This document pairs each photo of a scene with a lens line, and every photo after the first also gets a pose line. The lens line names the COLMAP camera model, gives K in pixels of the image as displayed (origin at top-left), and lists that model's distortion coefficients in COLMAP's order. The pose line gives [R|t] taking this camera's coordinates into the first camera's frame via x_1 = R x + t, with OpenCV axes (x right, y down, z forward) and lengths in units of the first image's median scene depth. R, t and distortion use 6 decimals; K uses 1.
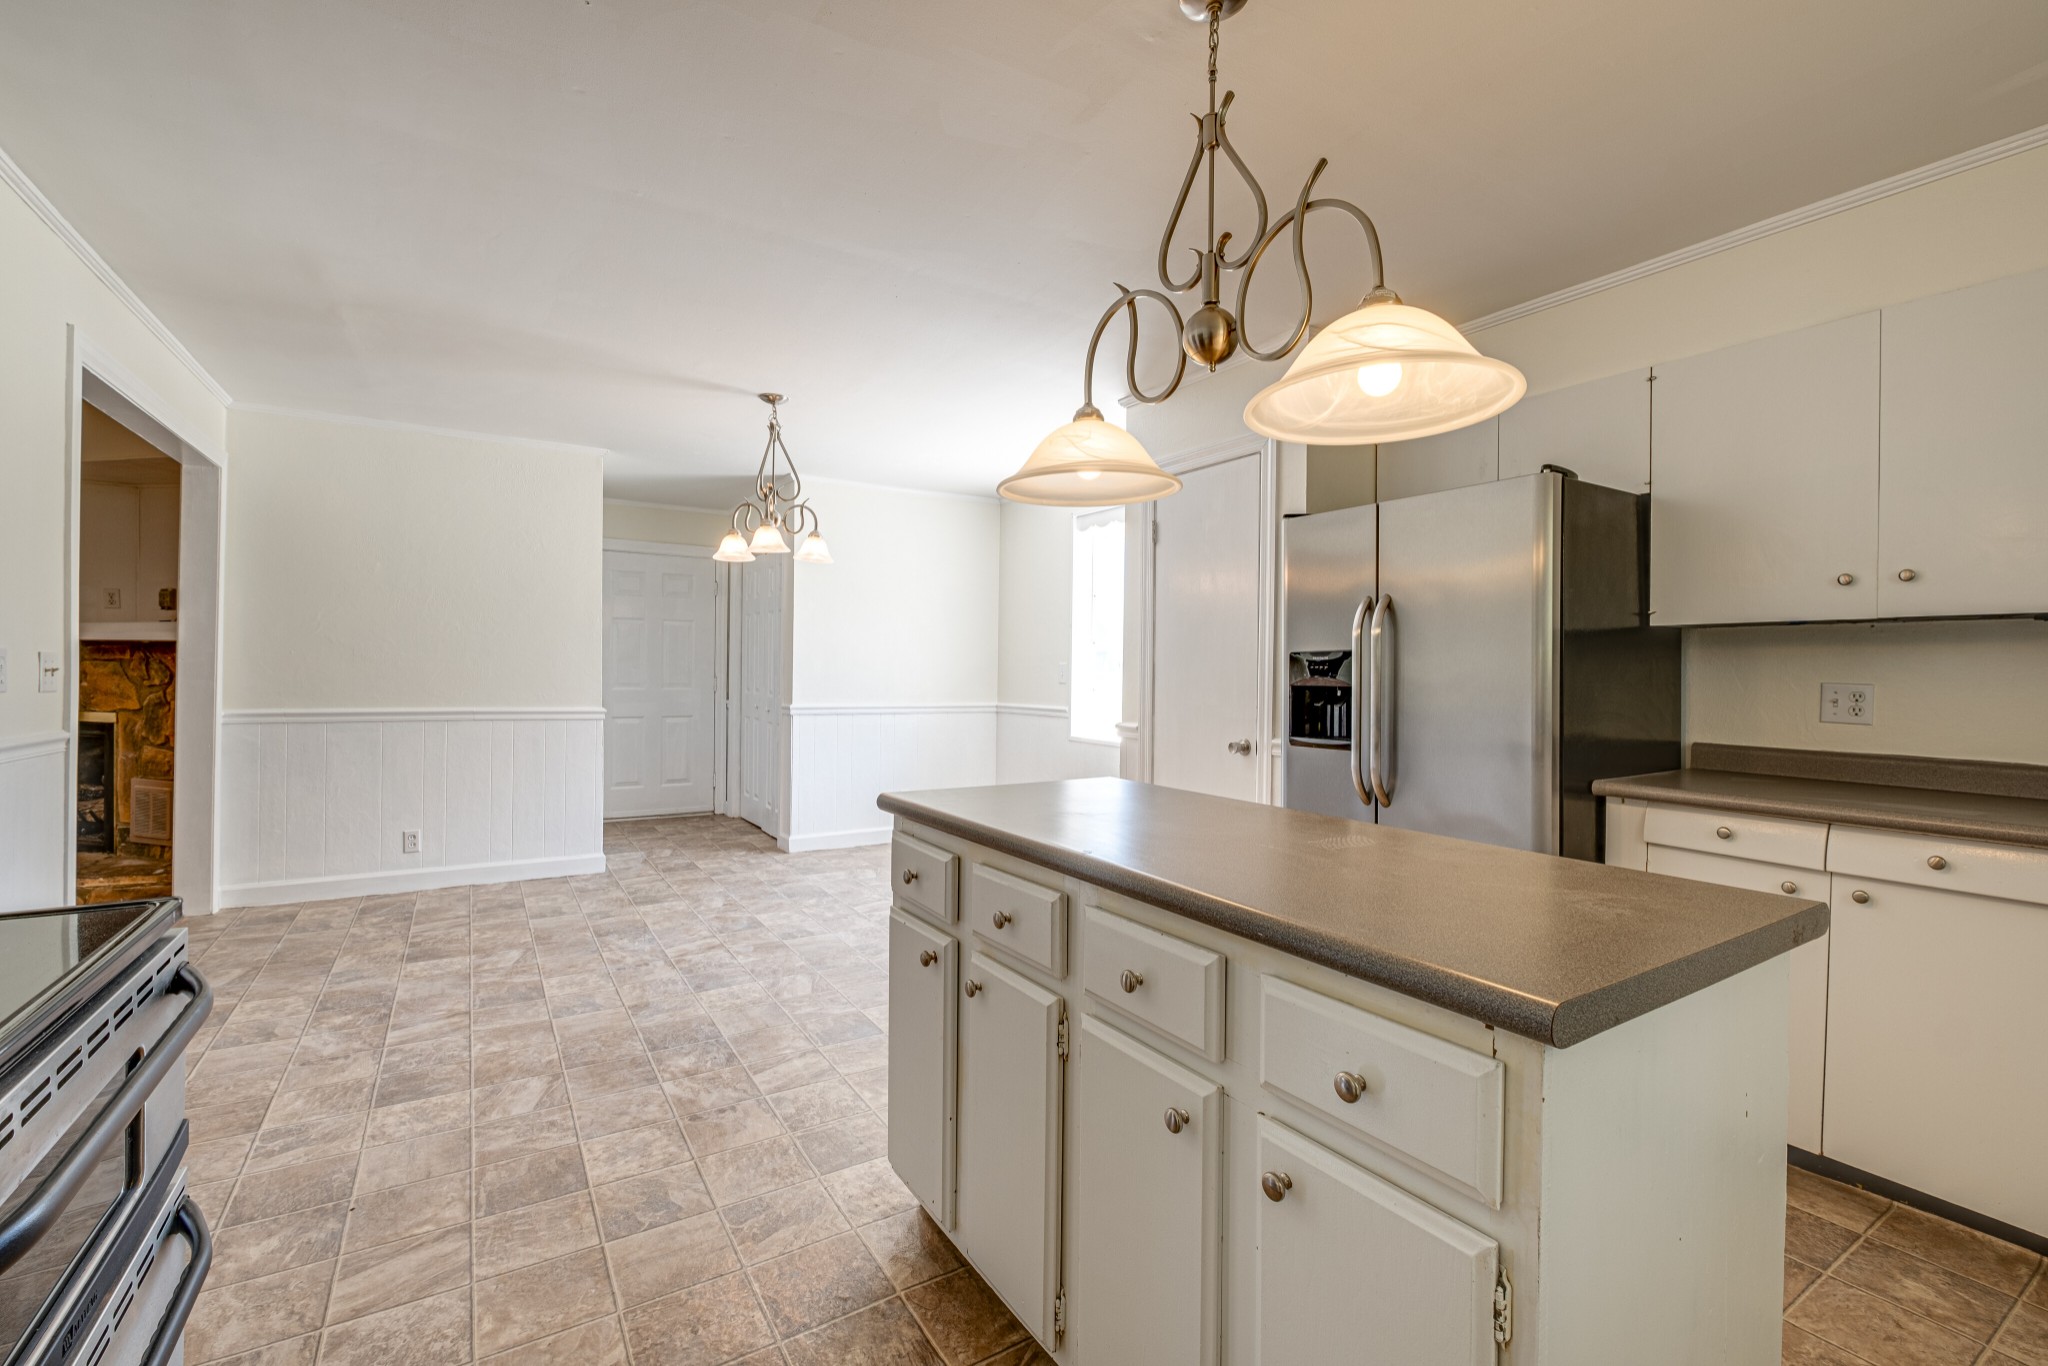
lens RADIAL K [[890.4, 0, 1030.0], [0, 890.4, 670.5], [0, 0, 1]] dist [0.010371, -0.007360]
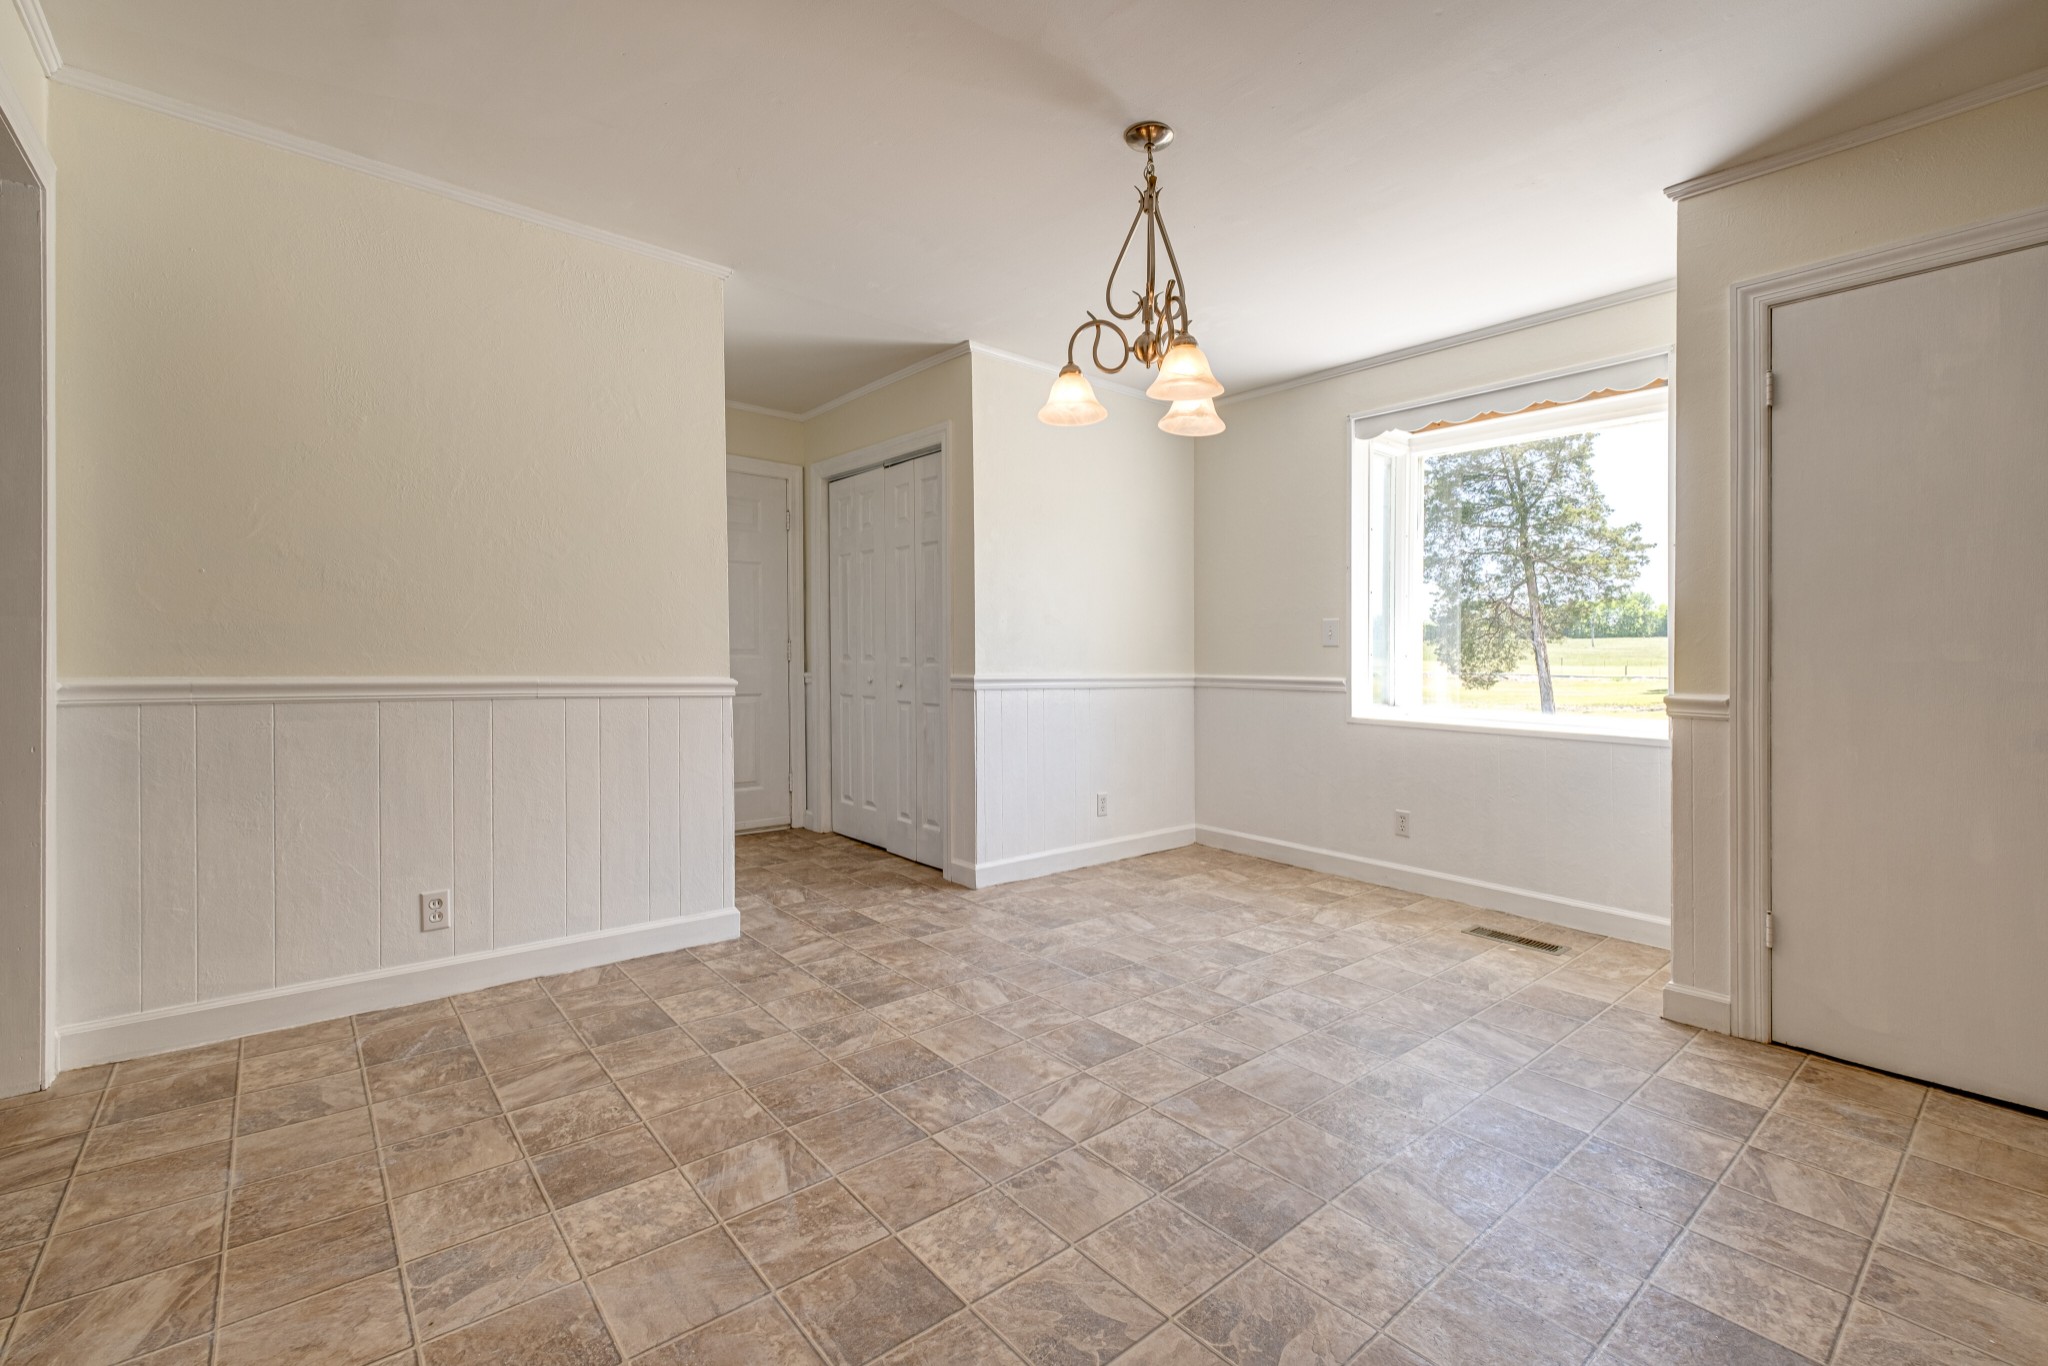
lens RADIAL K [[885.4, 0, 1036.3], [0, 885.4, 669.3], [0, 0, 1]] dist [0.010545, -0.000737]
pose [[0.989315, -0.000990, 0.145792, -0.430259], [-0.001599, 0.999843, 0.017640, 0.029057], [-0.145787, -0.017685, 0.989158, 0.418831]]
